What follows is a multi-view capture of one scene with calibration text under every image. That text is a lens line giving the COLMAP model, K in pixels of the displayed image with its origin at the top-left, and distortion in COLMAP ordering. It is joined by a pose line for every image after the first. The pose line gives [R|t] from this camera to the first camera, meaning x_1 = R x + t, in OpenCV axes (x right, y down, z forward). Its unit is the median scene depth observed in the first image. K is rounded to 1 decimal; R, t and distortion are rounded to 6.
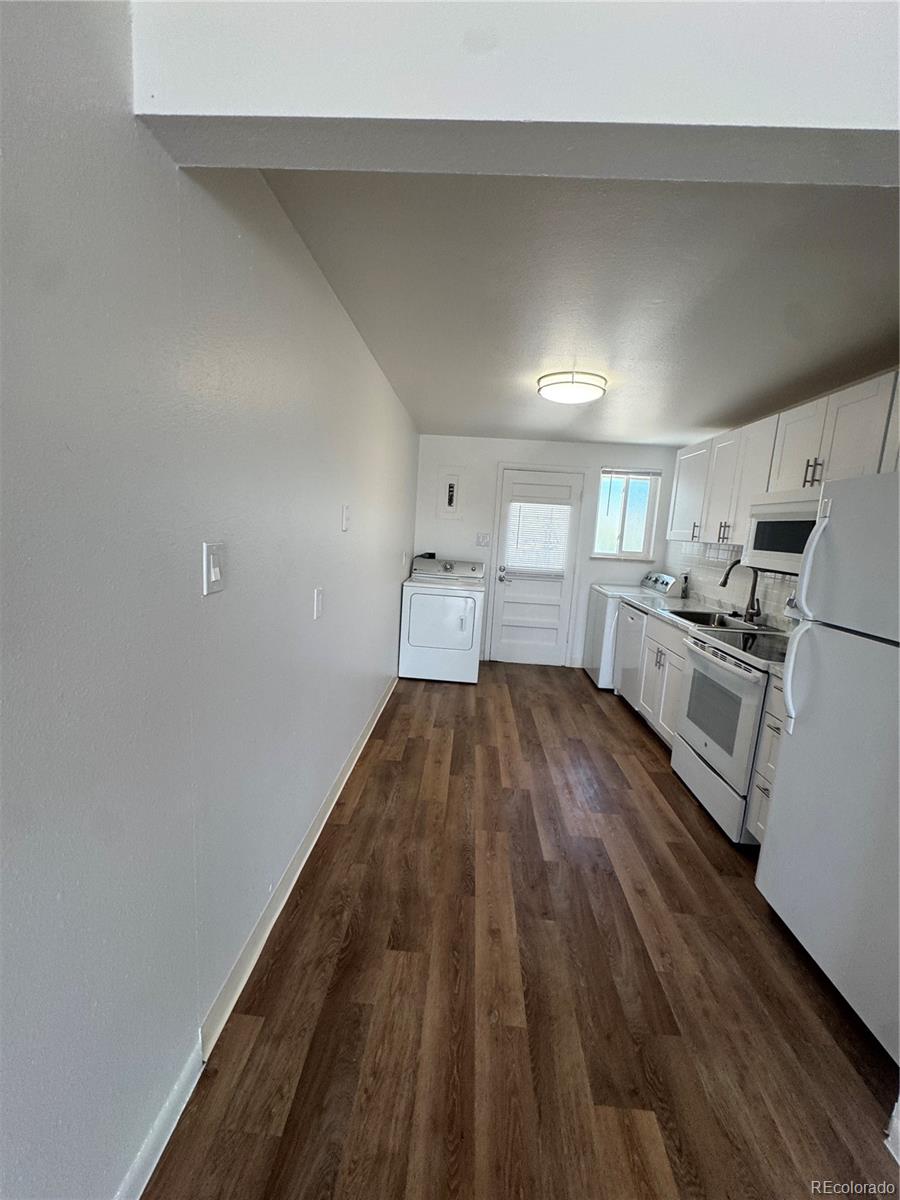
lens RADIAL K [[477.3, 0, 453.4], [0, 477.3, 599.6], [0, 0, 1]] dist [-0.002231, 0.000312]
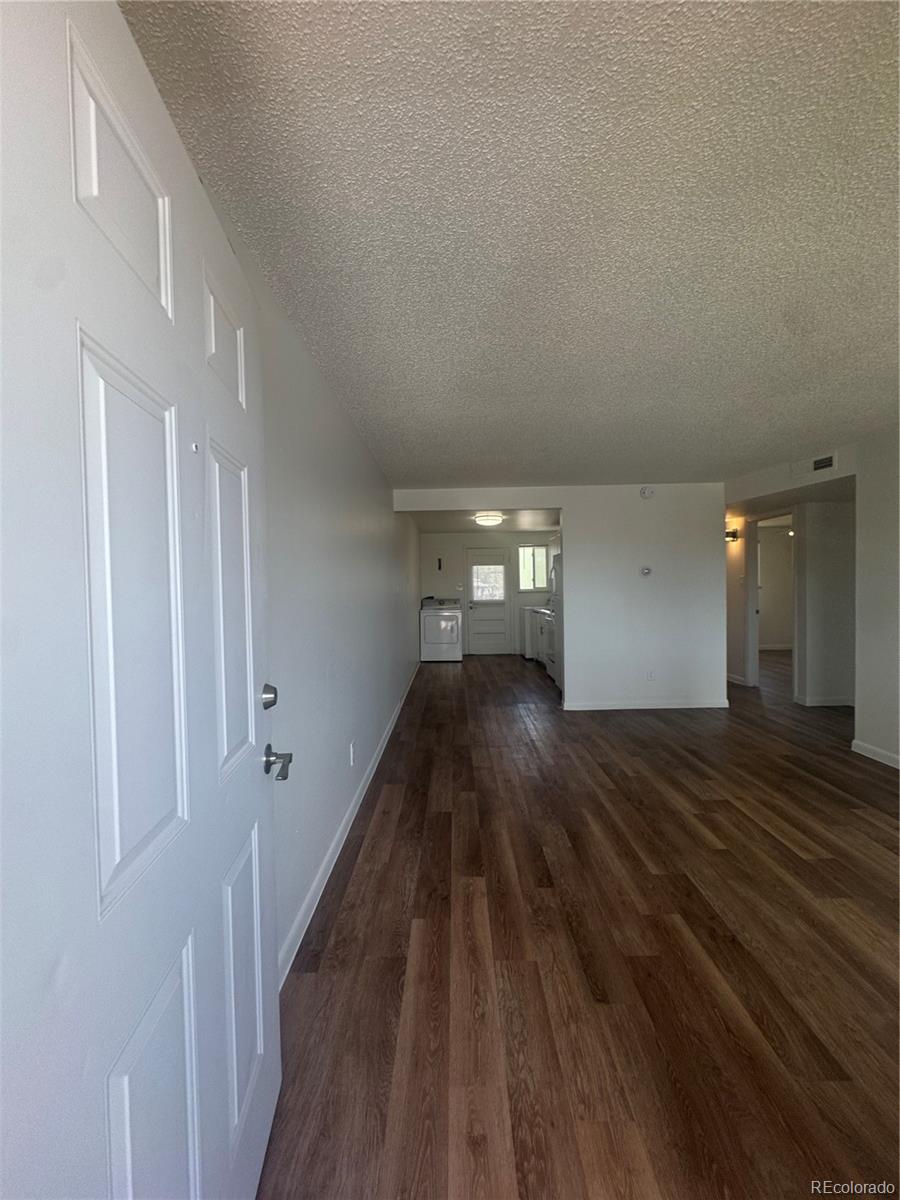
lens RADIAL K [[477.3, 0, 451.9], [0, 477.3, 598.6], [0, 0, 1]] dist [-0.002231, 0.000312]
pose [[0.996210, -0.076720, 0.040980, -0.076468], [0.081391, 0.988410, -0.128147, 0.264102], [-0.030673, 0.130996, 0.990908, -1.406260]]
